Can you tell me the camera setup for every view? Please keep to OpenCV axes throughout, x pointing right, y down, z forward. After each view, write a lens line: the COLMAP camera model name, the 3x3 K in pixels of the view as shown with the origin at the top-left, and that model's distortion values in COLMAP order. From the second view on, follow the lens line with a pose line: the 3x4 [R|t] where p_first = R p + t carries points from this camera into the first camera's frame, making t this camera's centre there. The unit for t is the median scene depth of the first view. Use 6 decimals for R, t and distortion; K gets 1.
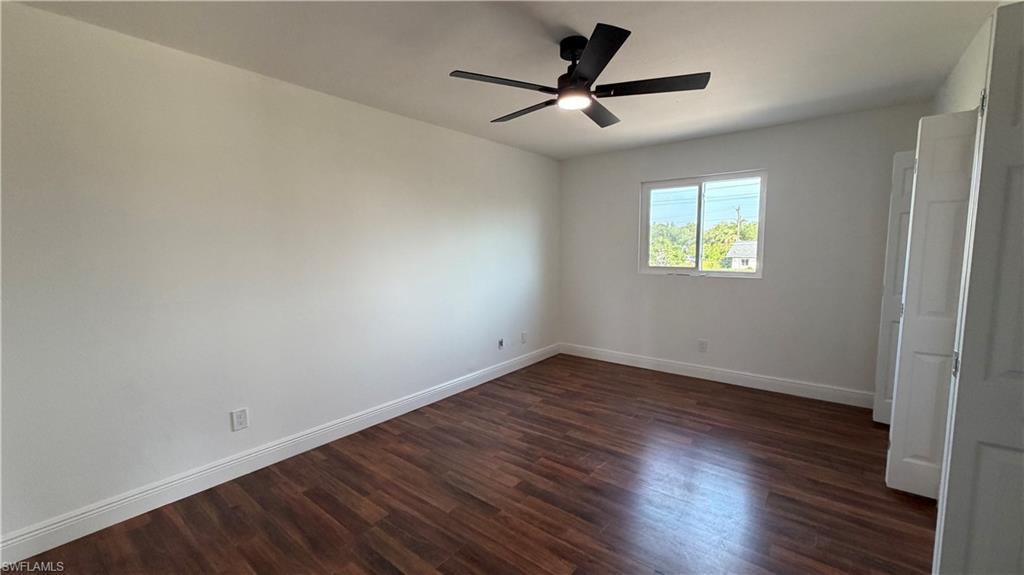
lens RADIAL K [[407.4, 0, 519.0], [0, 407.4, 288.8], [0, 0, 1]] dist [0.001897, 0.000189]
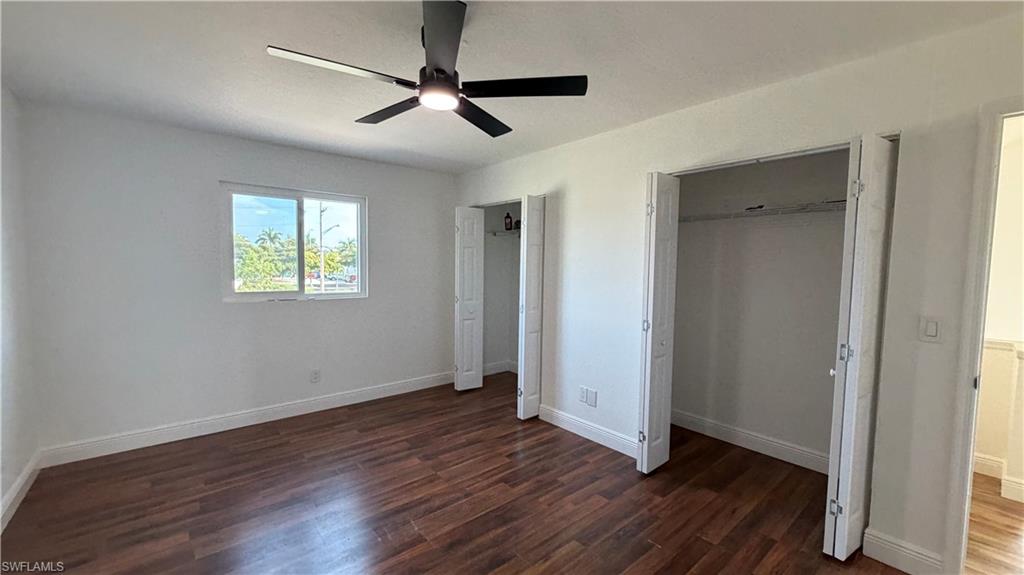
lens RADIAL K [[407.4, 0, 514.8], [0, 407.4, 289.9], [0, 0, 1]] dist [0.001897, 0.000189]
pose [[0.195614, -0.048378, 0.979487, -0.368256], [0.087181, 0.995686, 0.031767, -0.043939], [-0.976798, 0.079179, 0.198988, 0.380698]]
